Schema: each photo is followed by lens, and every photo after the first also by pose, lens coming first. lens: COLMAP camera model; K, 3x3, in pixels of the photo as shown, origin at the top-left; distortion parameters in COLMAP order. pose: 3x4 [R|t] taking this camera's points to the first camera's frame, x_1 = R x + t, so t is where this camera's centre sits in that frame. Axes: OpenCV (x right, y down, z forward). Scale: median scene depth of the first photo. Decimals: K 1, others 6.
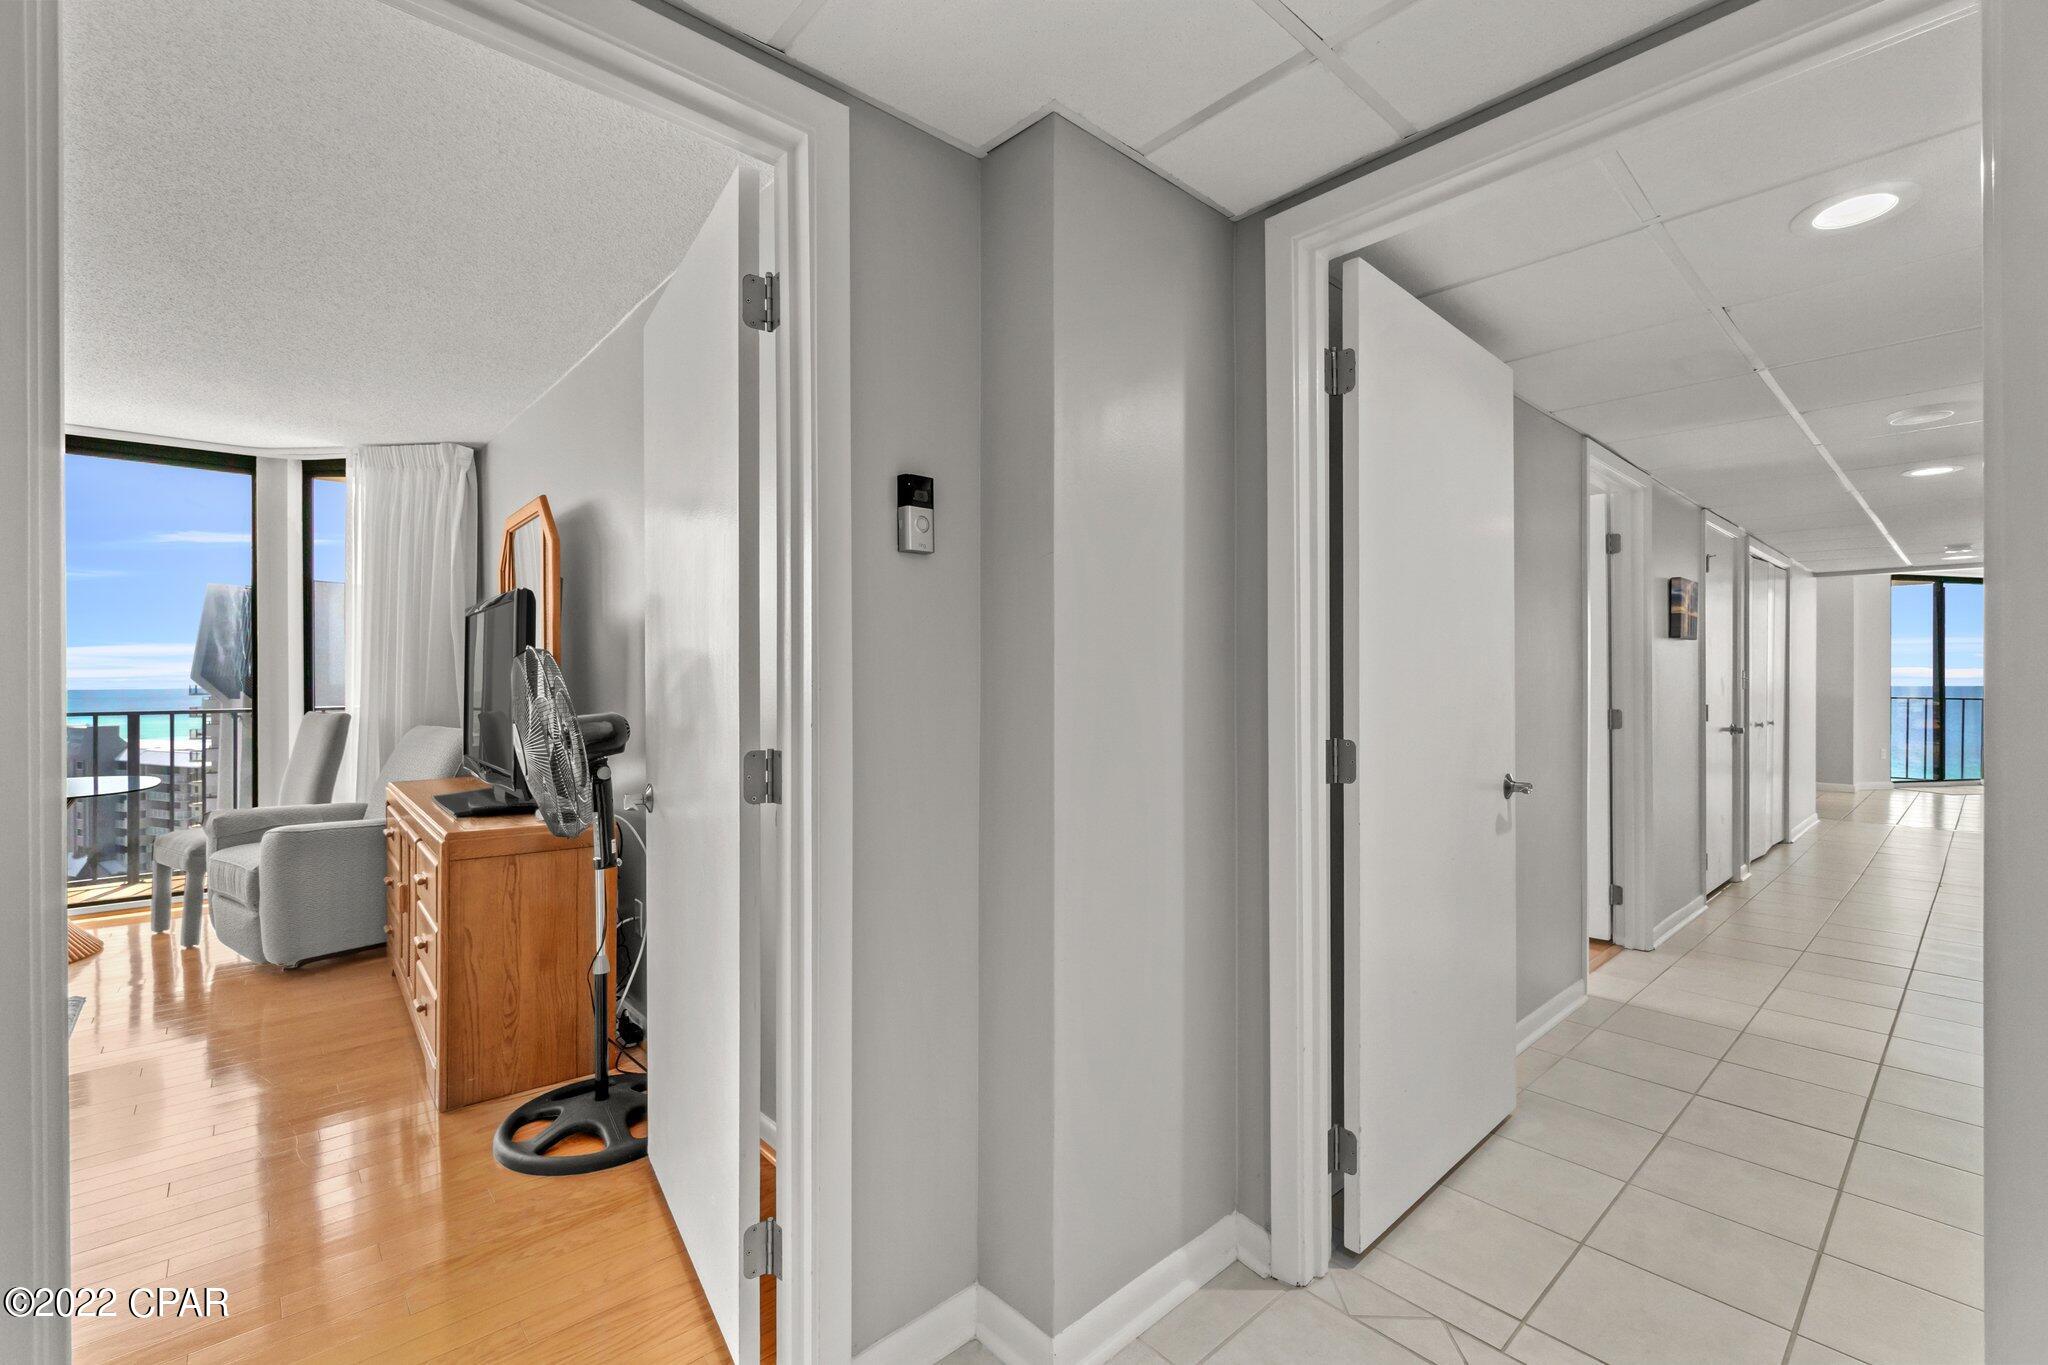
lens RADIAL K [[886.9, 0, 1029.1], [0, 886.9, 689.6], [0, 0, 1]] dist [-0.003204, 0.000938]
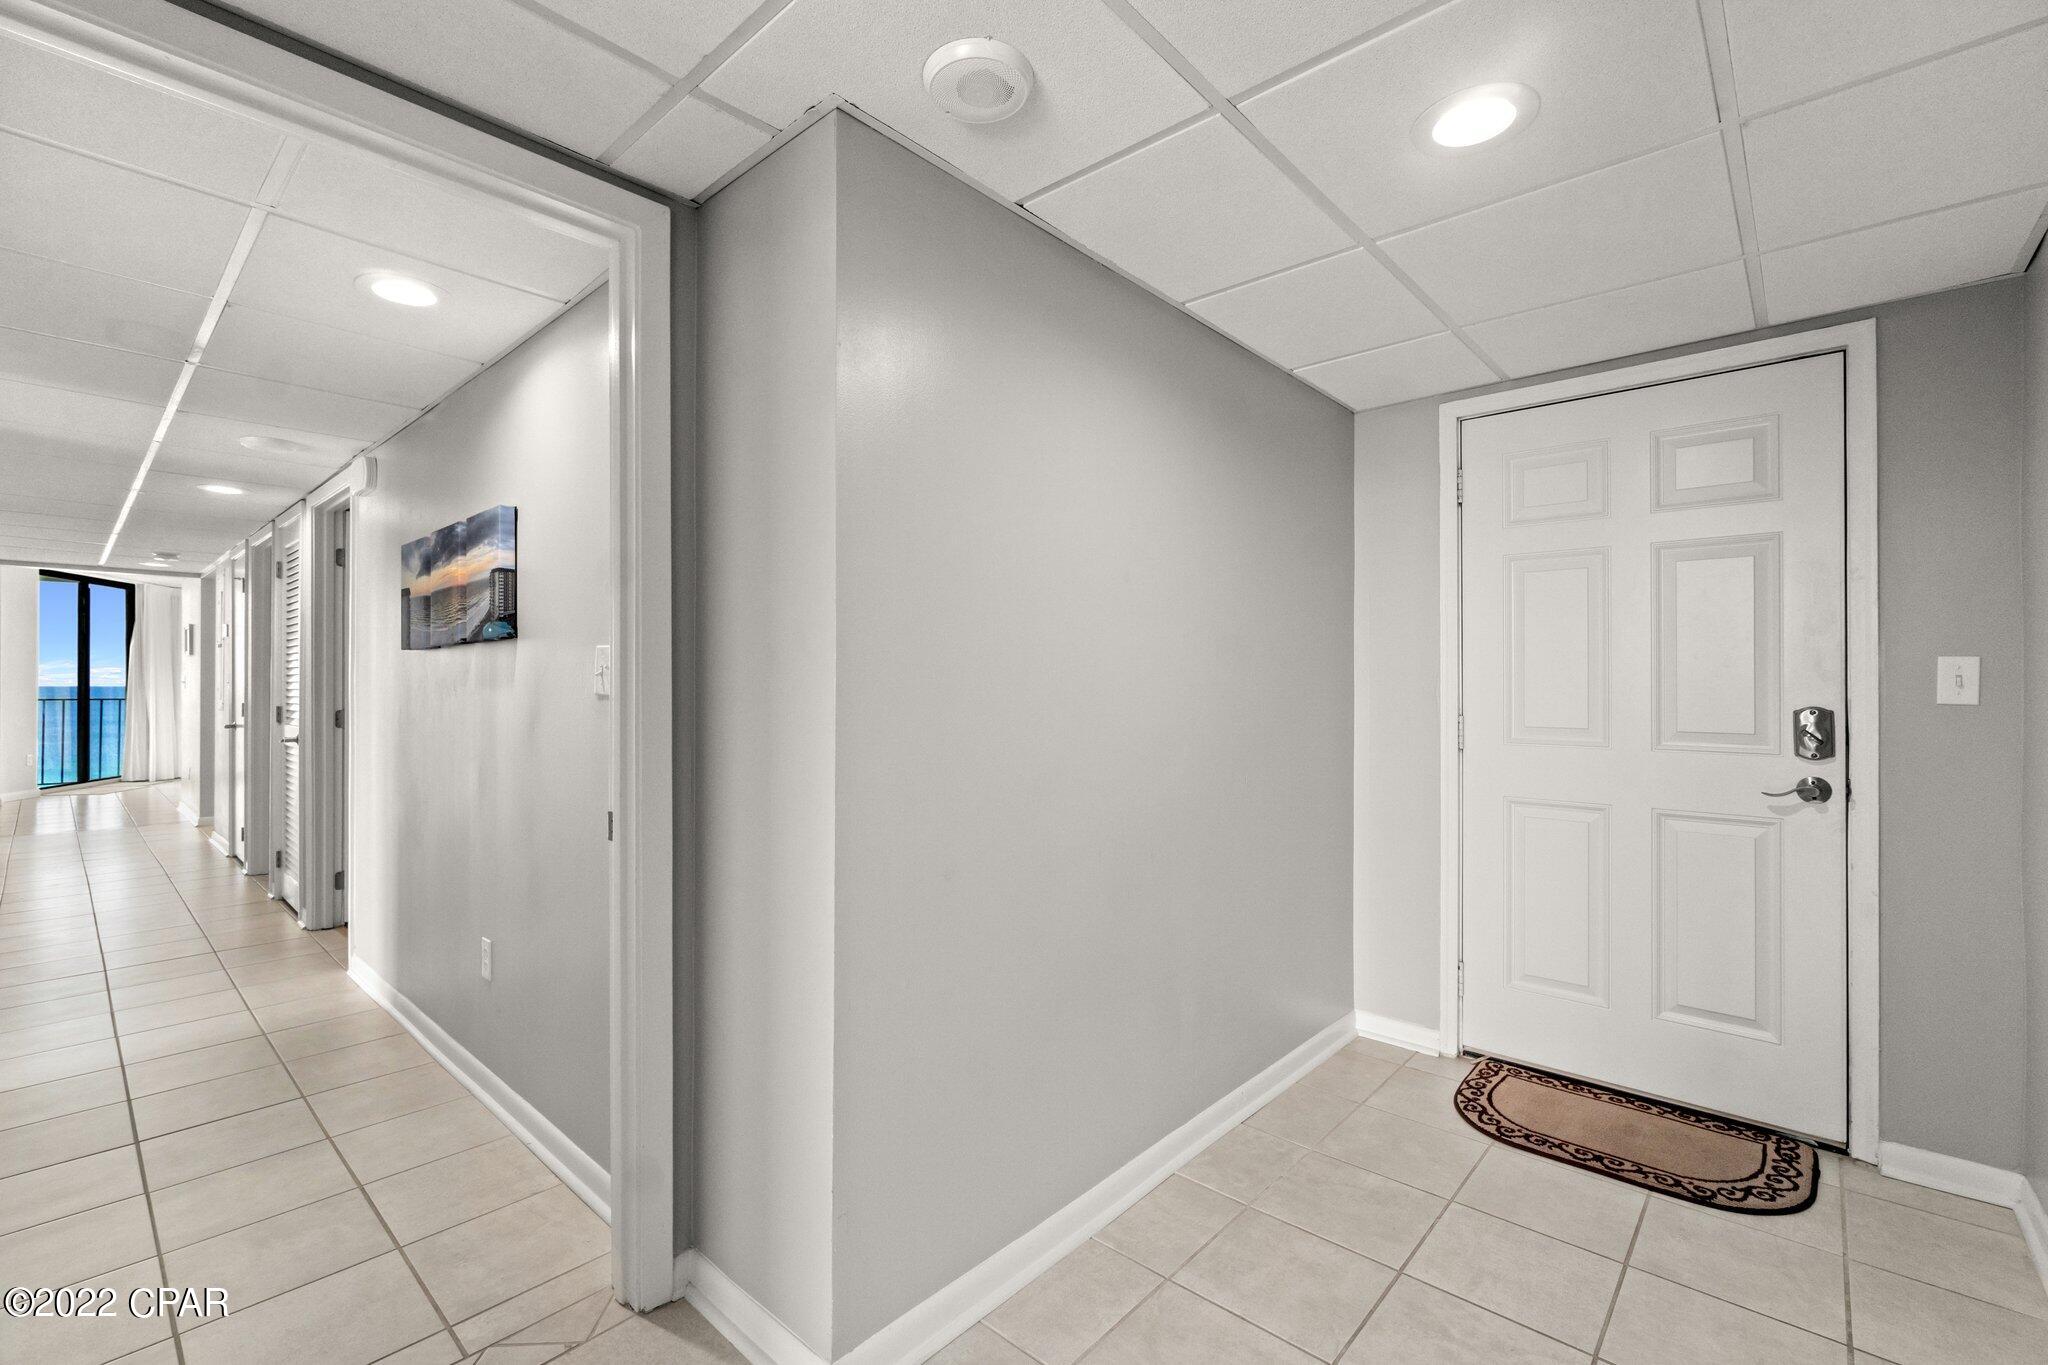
lens RADIAL K [[886.9, 0, 1018.2], [0, 886.9, 676.8], [0, 0, 1]] dist [-0.003204, 0.000938]
pose [[-0.098028, 0.009678, 0.995137, -0.063762], [0.005497, 0.999943, -0.009183, -0.000416], [-0.995169, 0.004570, -0.098075, 0.052848]]
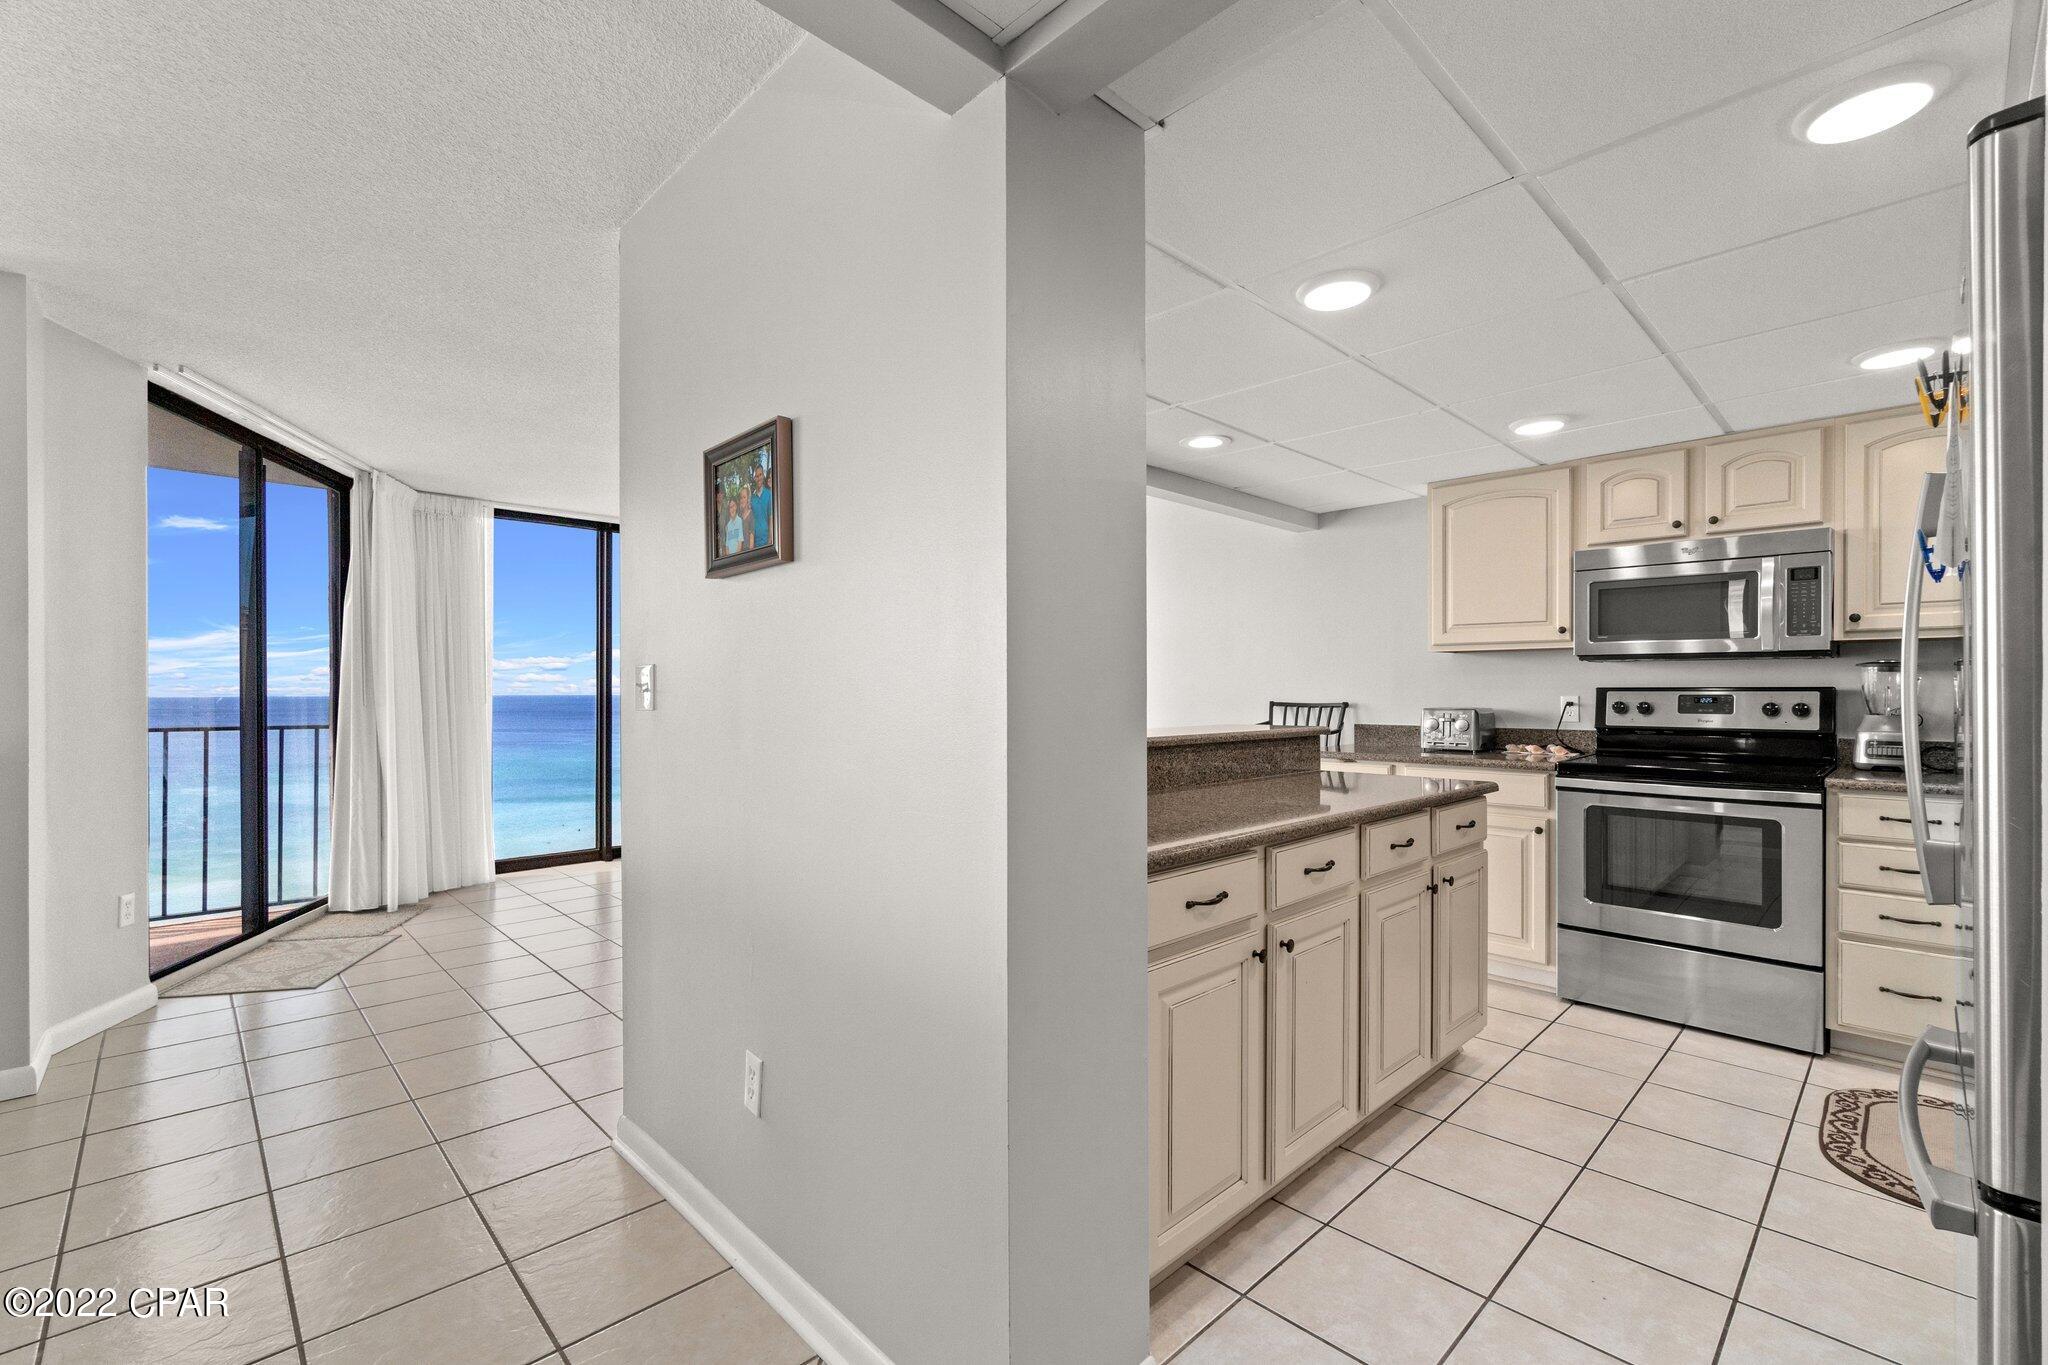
lens RADIAL K [[886.9, 0, 1030.1], [0, 886.9, 685.8], [0, 0, 1]] dist [-0.003204, 0.000938]
pose [[-0.031556, 0.014712, 0.999394, 0.602551], [0.010969, 0.999837, -0.014372, -0.000071], [-0.999442, 0.010509, -0.031712, 0.650461]]
